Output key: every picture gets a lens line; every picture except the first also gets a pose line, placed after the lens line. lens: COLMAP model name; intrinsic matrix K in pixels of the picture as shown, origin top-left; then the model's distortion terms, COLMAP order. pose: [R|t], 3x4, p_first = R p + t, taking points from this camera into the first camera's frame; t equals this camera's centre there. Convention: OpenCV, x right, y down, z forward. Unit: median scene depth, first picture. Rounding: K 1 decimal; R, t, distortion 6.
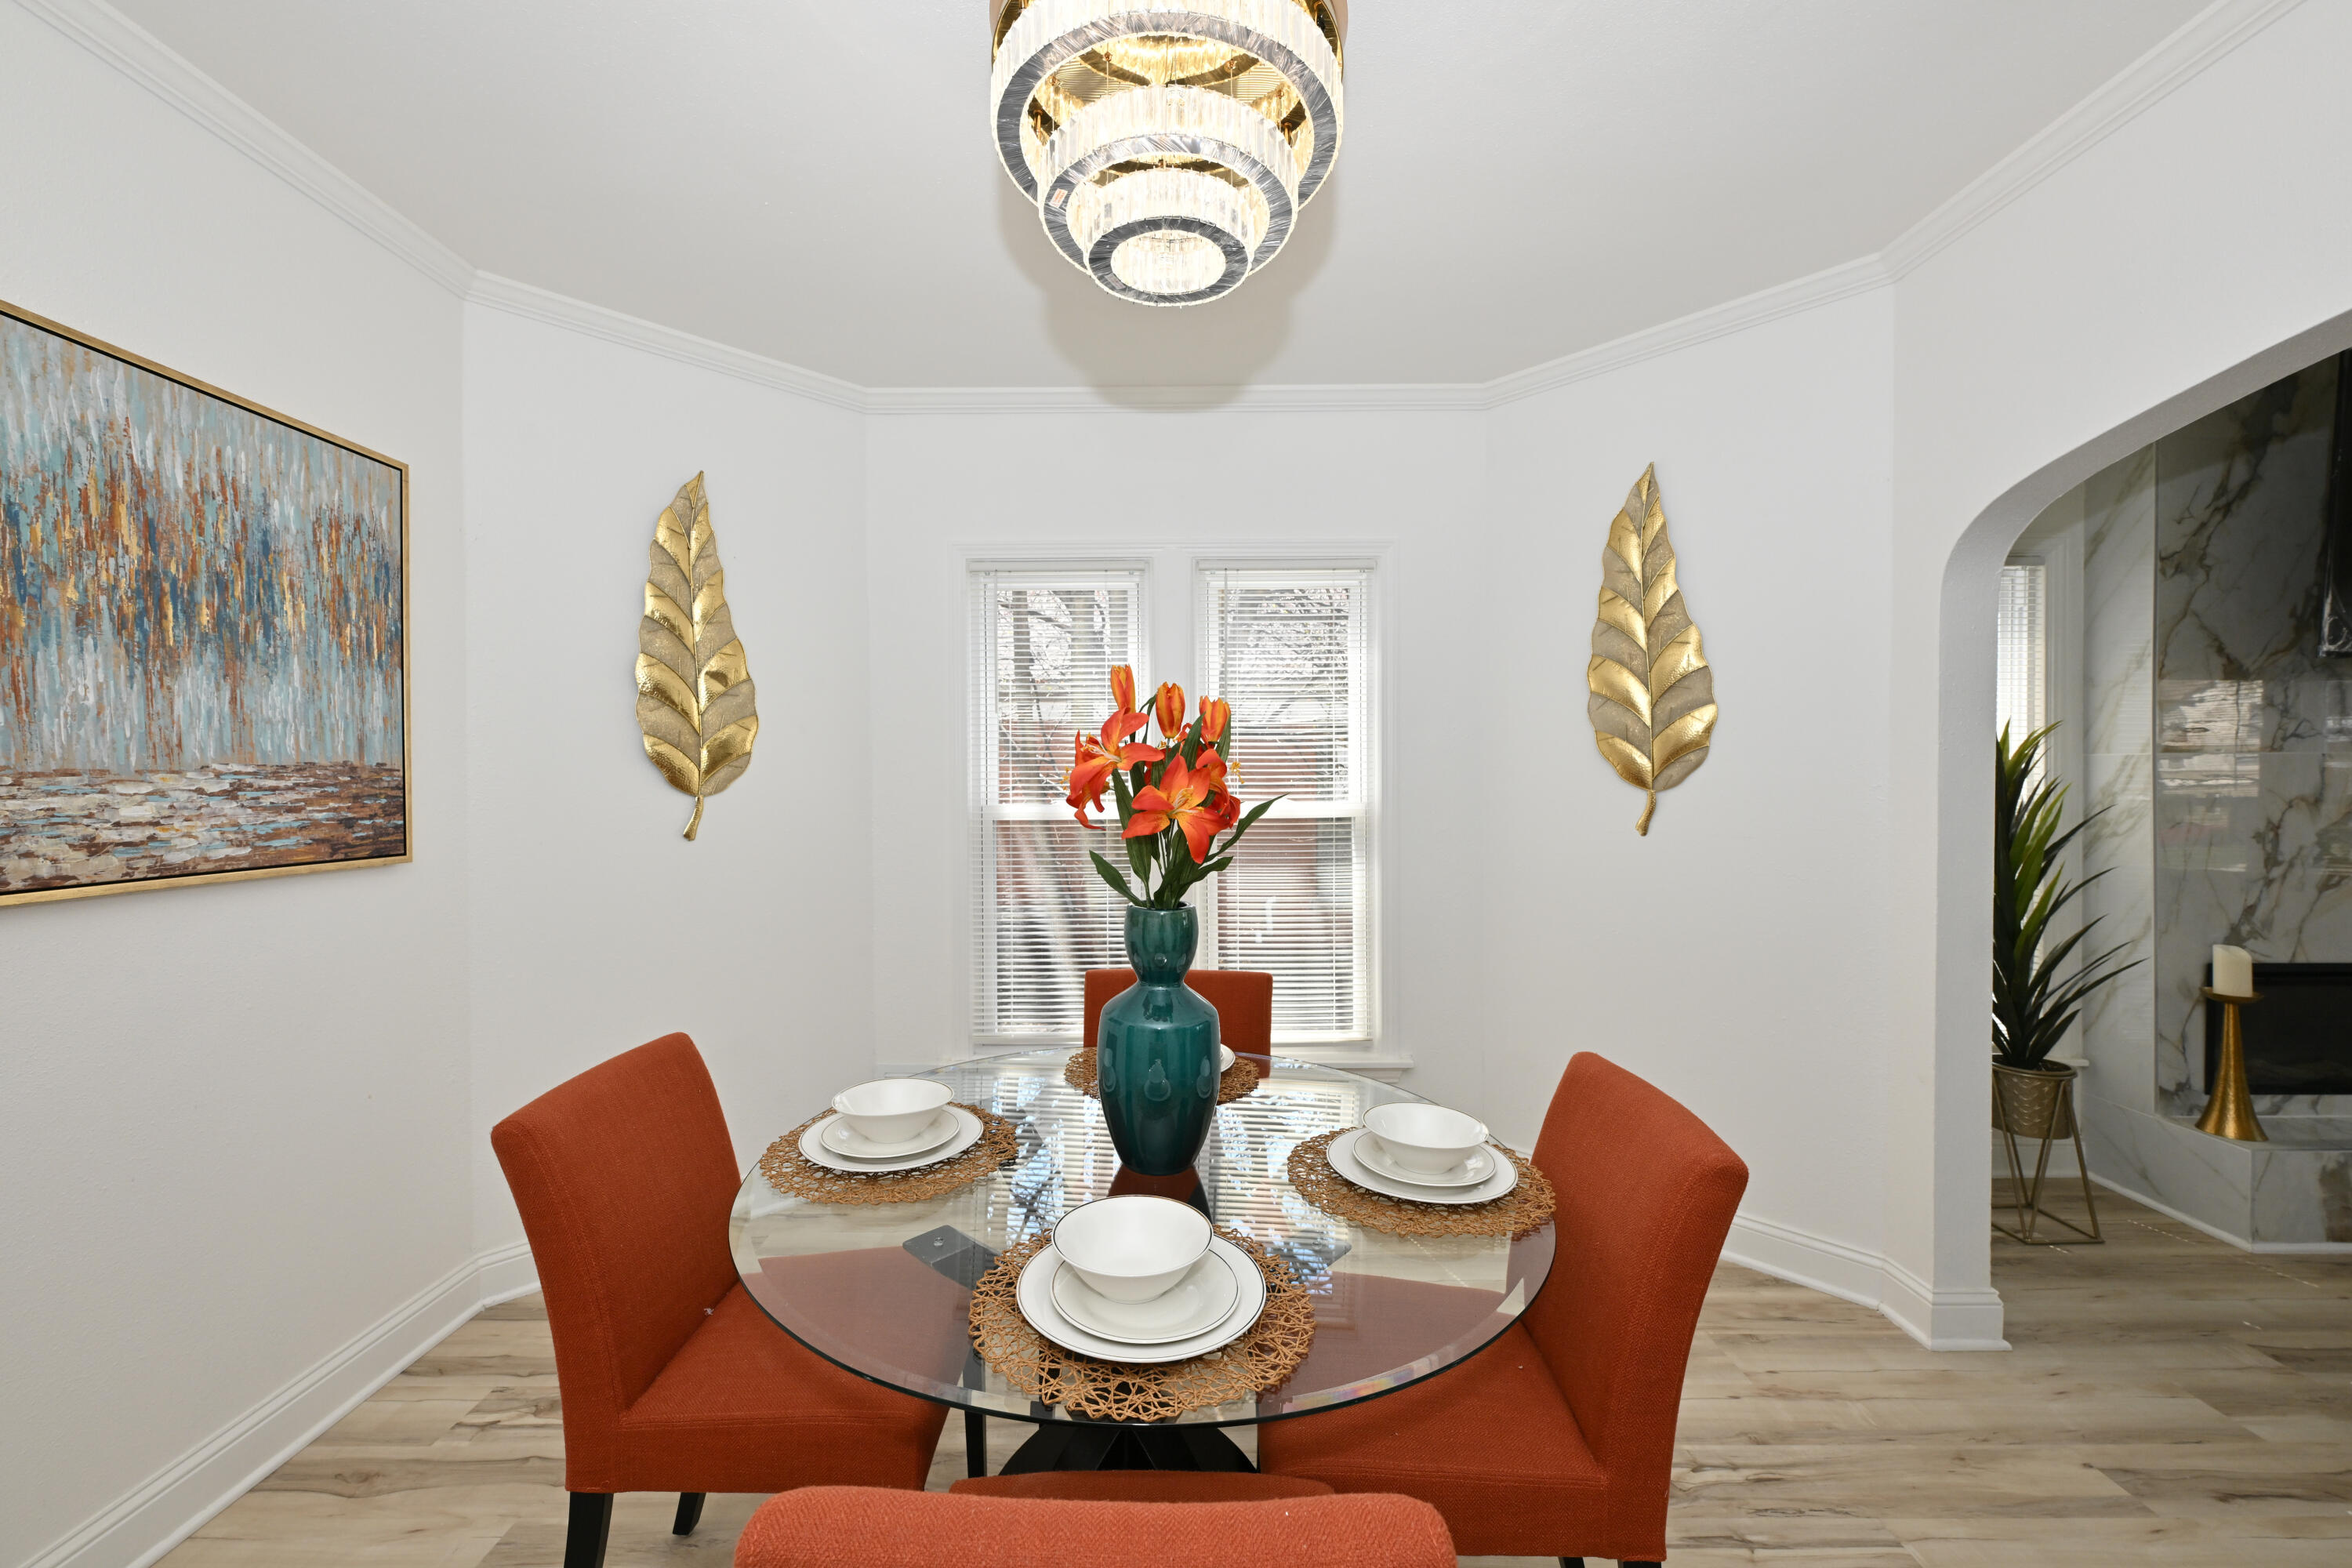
lens RADIAL K [[922.5, 0, 1173.4], [0, 922.5, 780.0], [0, 0, 1]] dist [-0.003089, -0.001171]
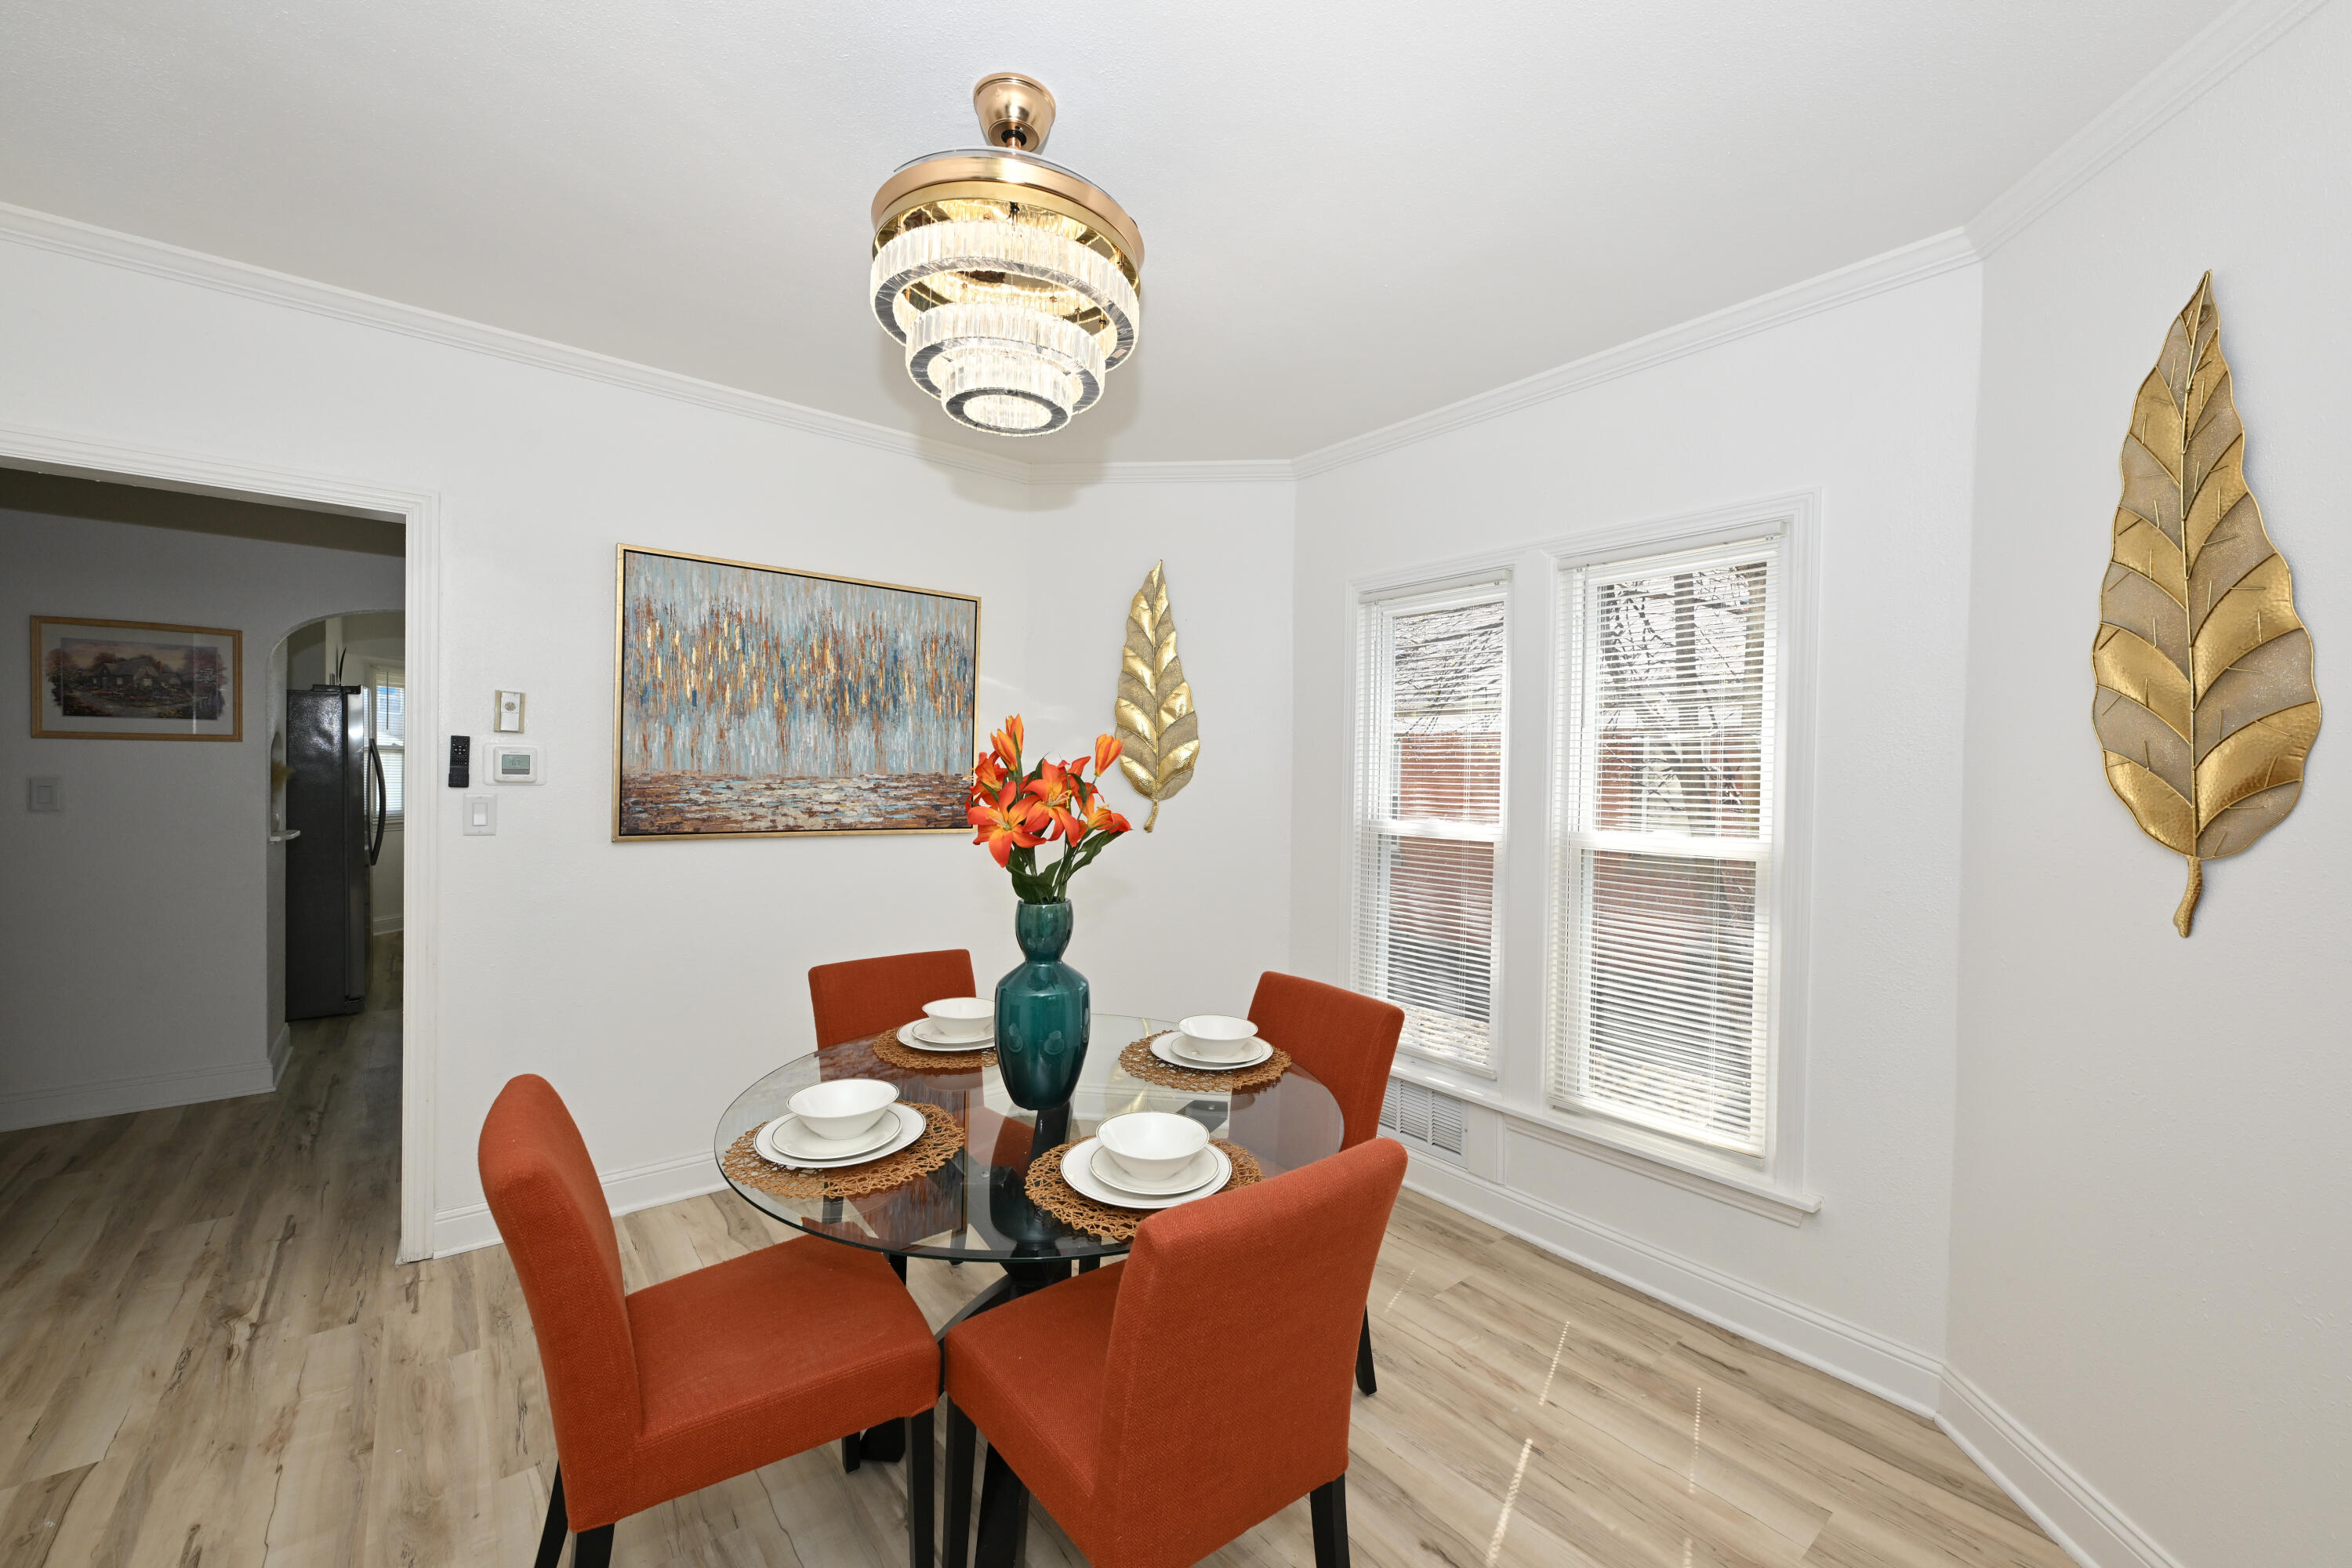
lens RADIAL K [[922.5, 0, 1172.9], [0, 922.5, 777.9], [0, 0, 1]] dist [-0.003089, -0.001171]
pose [[0.631885, 0.022001, -0.774750, 0.880356], [-0.025677, 0.999643, 0.007445, -0.040314], [0.774637, 0.015189, 0.632224, 0.259155]]
